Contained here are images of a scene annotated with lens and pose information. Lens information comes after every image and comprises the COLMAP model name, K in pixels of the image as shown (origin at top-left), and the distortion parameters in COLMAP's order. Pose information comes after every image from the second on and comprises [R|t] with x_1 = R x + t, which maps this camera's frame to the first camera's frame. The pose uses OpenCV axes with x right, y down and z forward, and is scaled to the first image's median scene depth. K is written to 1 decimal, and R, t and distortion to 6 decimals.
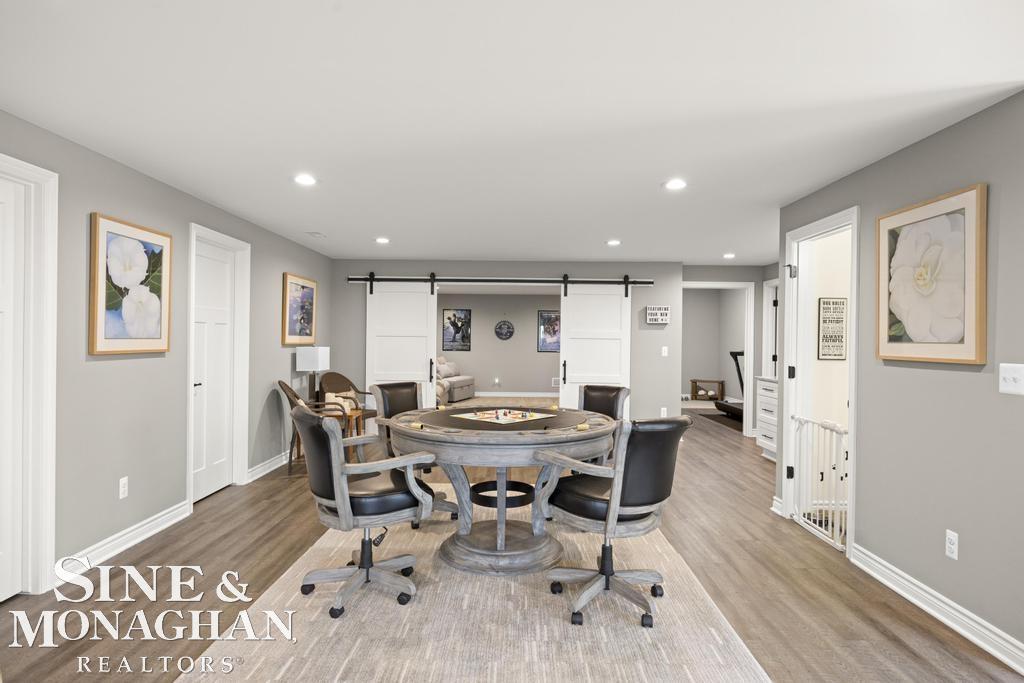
lens RADIAL K [[554.0, 0, 512.5], [0, 554.0, 341.6], [0, 0, 1]] dist [-0.000778, -0.000009]
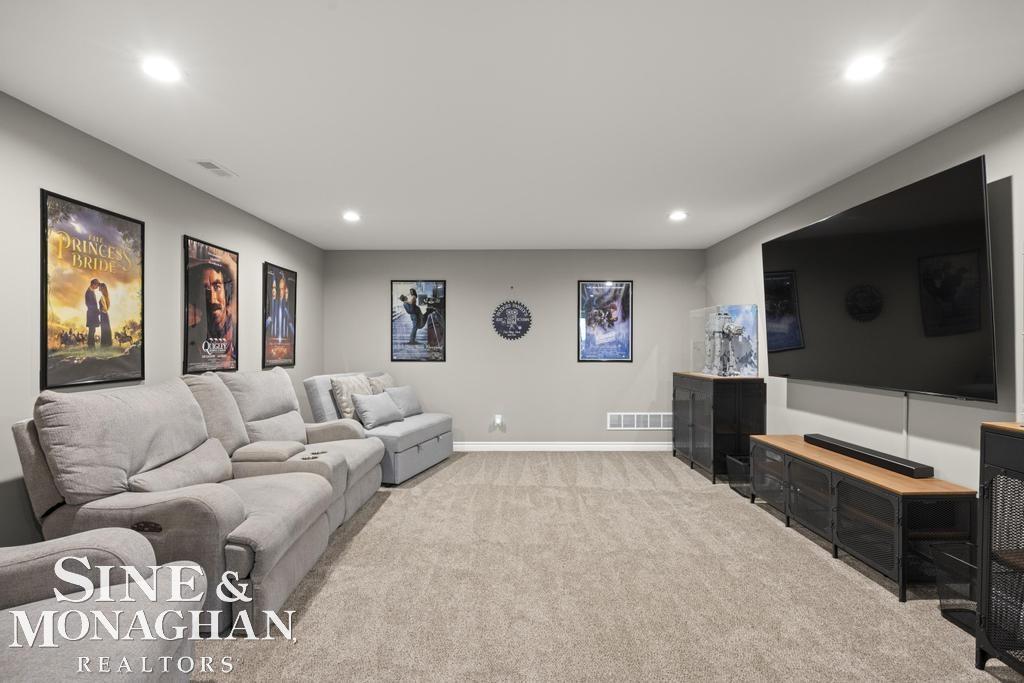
lens RADIAL K [[503.4, 0, 512.2], [0, 503.4, 344.2], [0, 0, 1]] dist [-0.014614, -0.000190]
pose [[0.999902, -0.010733, -0.008980, -0.010522], [0.010675, 0.999922, -0.006517, 0.004527], [0.009050, 0.006421, 0.999938, 0.539841]]
